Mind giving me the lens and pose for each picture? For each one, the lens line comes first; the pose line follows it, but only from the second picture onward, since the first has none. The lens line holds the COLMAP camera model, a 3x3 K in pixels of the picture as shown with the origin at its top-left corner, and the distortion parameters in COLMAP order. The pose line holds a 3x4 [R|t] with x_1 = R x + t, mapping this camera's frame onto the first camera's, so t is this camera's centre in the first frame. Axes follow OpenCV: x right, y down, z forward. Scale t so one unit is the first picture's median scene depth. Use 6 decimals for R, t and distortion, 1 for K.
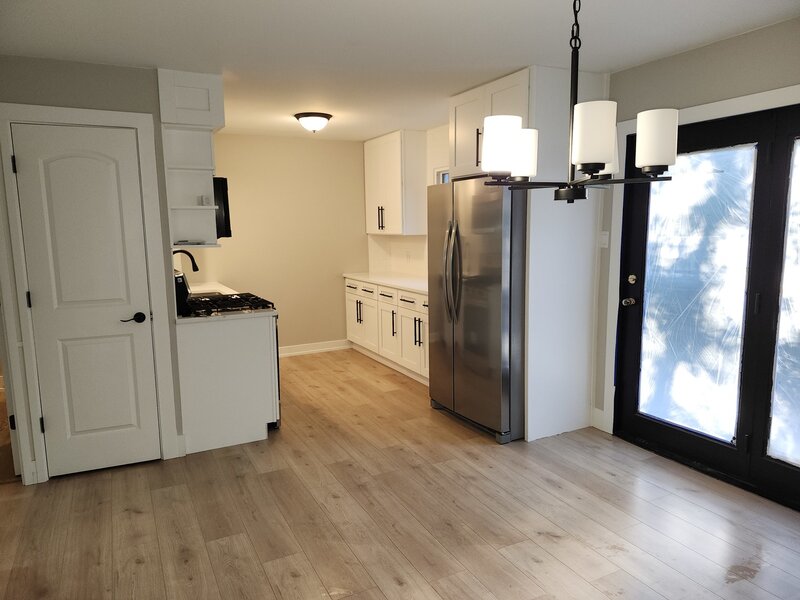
lens RADIAL K [[542.9, 0, 400.0], [0, 542.9, 300.0], [0, 0, 1]] dist [-0.000198, -0.002263]
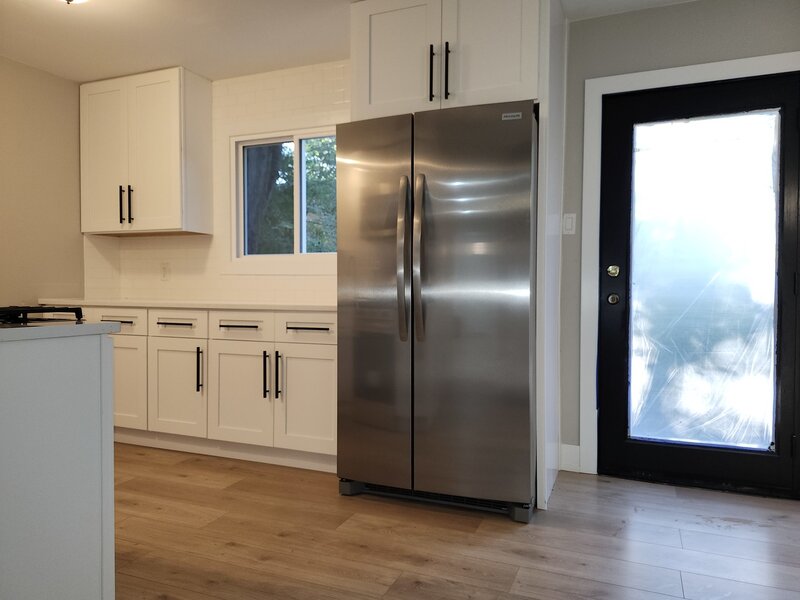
lens RADIAL K [[559.0, 0, 400.0], [0, 559.0, 300.0], [0, 0, 1]] dist [0.004805, 0.001391]
pose [[0.764491, 0.004920, 0.644616, -0.328263], [0.071081, 0.993230, -0.091879, 0.054762], [-0.640704, 0.116061, 0.758965, 0.543741]]
